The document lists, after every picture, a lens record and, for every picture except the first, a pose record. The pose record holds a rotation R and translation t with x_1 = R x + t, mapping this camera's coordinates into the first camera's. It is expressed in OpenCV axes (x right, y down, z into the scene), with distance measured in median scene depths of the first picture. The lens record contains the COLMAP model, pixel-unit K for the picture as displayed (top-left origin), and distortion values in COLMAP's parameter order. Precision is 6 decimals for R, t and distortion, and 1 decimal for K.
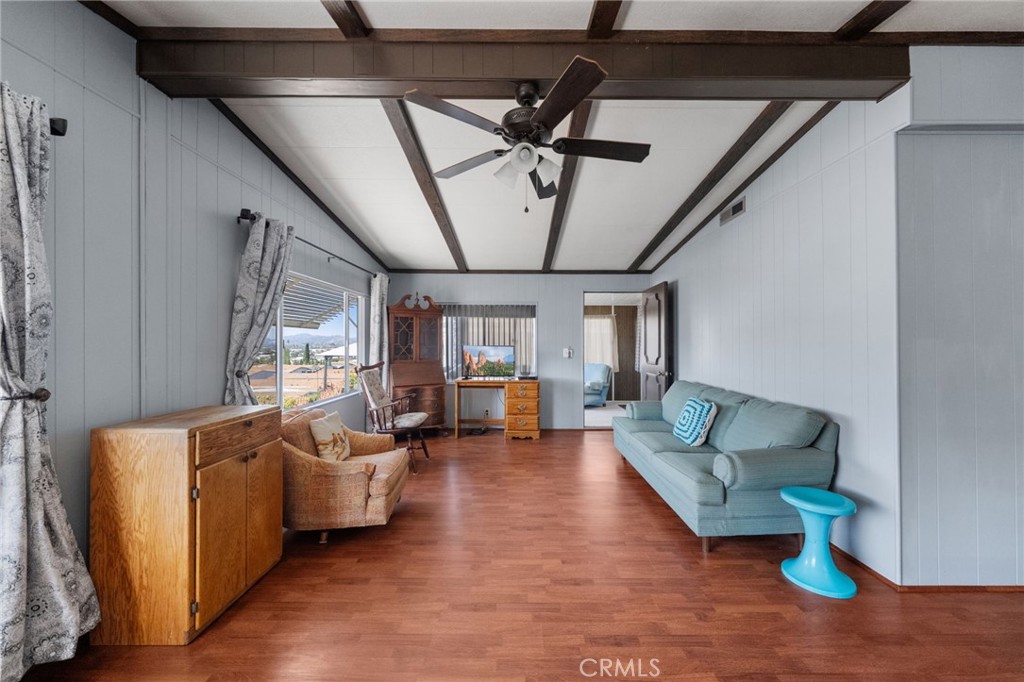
lens RADIAL K [[367.8, 0, 512.0], [0, 367.8, 341.0], [0, 0, 1]] dist [-0.000299, -0.000059]
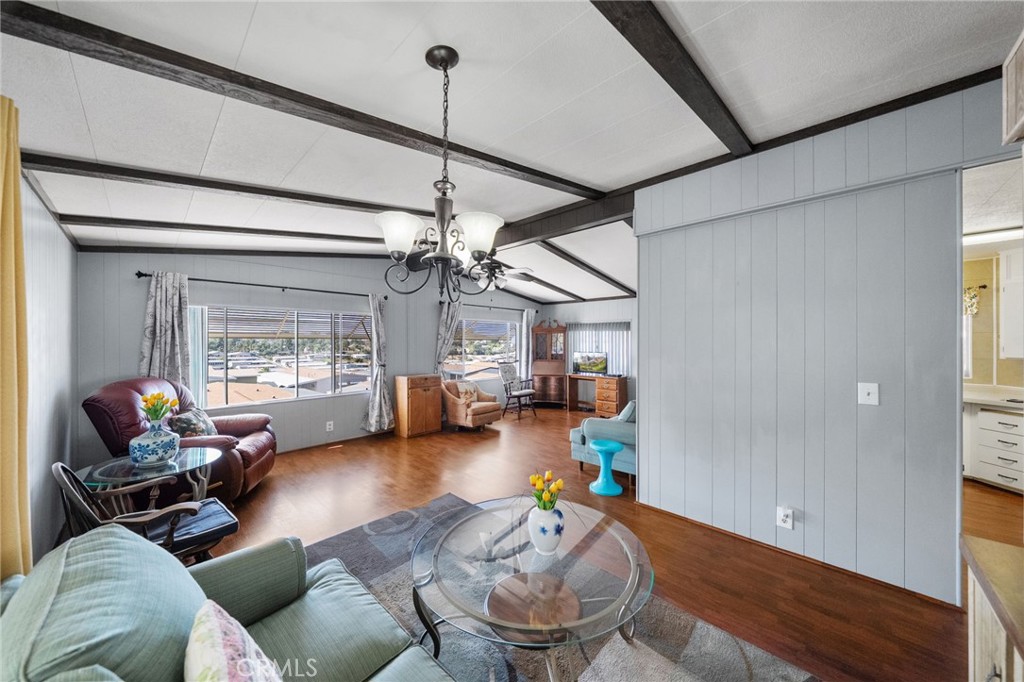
lens RADIAL K [[350.6, 0, 514.6], [0, 350.6, 341.6], [0, 0, 1]] dist [-0.000307, 0.000032]
pose [[0.739027, 0.005389, -0.673655, 1.406529], [0.000796, 0.999960, 0.008873, -0.087776], [0.673676, -0.007094, 0.738993, -0.517836]]
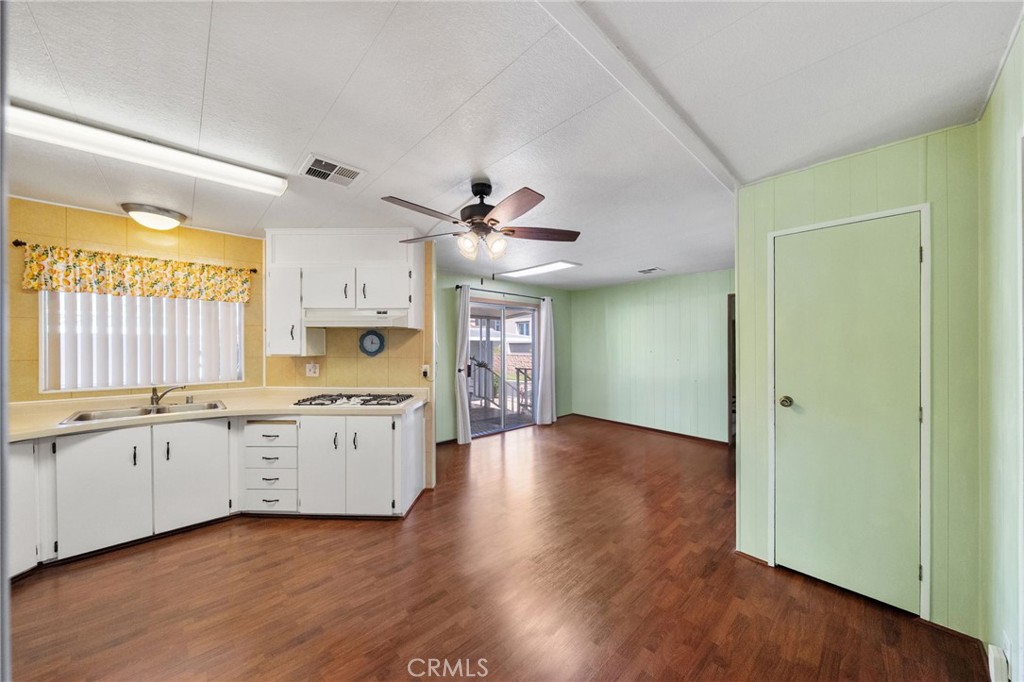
lens RADIAL K [[356.6, 0, 513.2], [0, 356.6, 346.6], [0, 0, 1]] dist [0.000688, 0.000012]
pose [[0.717680, -0.000274, 0.696373, 1.685232], [-0.006268, 0.999957, 0.006854, -0.045574], [-0.696345, -0.009284, 0.717647, 0.488039]]
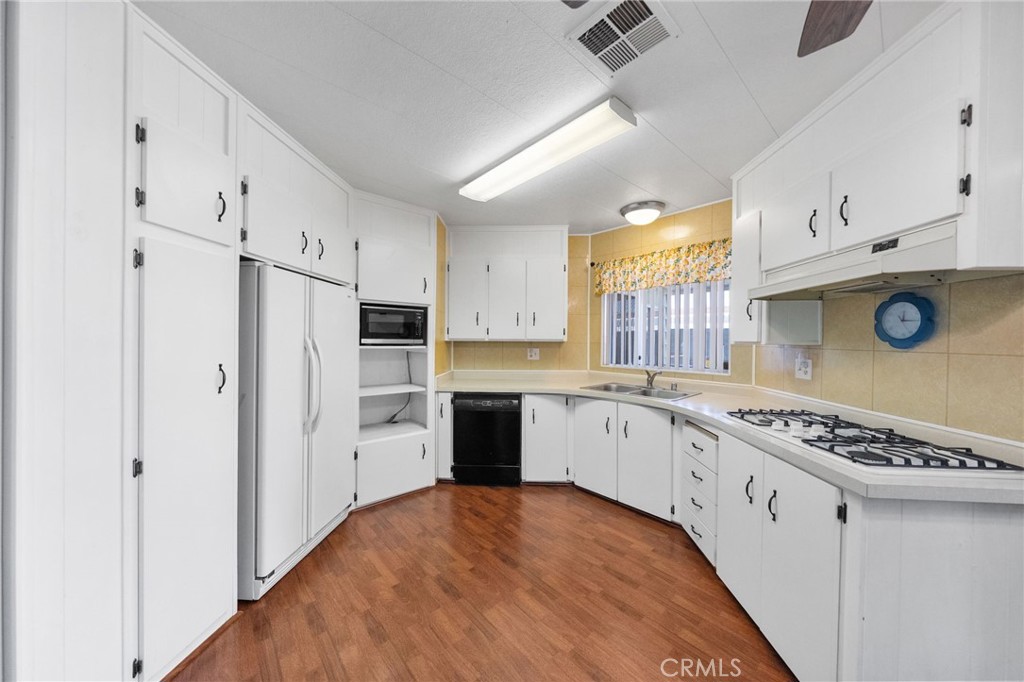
lens RADIAL K [[350.6, 0, 514.6], [0, 350.6, 341.6], [0, 0, 1]] dist [-0.000307, 0.000032]
pose [[0.674727, 0.012403, -0.737963, 2.281716], [-0.006236, 0.999919, 0.011104, -0.008379], [0.738041, -0.002890, 0.674750, 0.965296]]
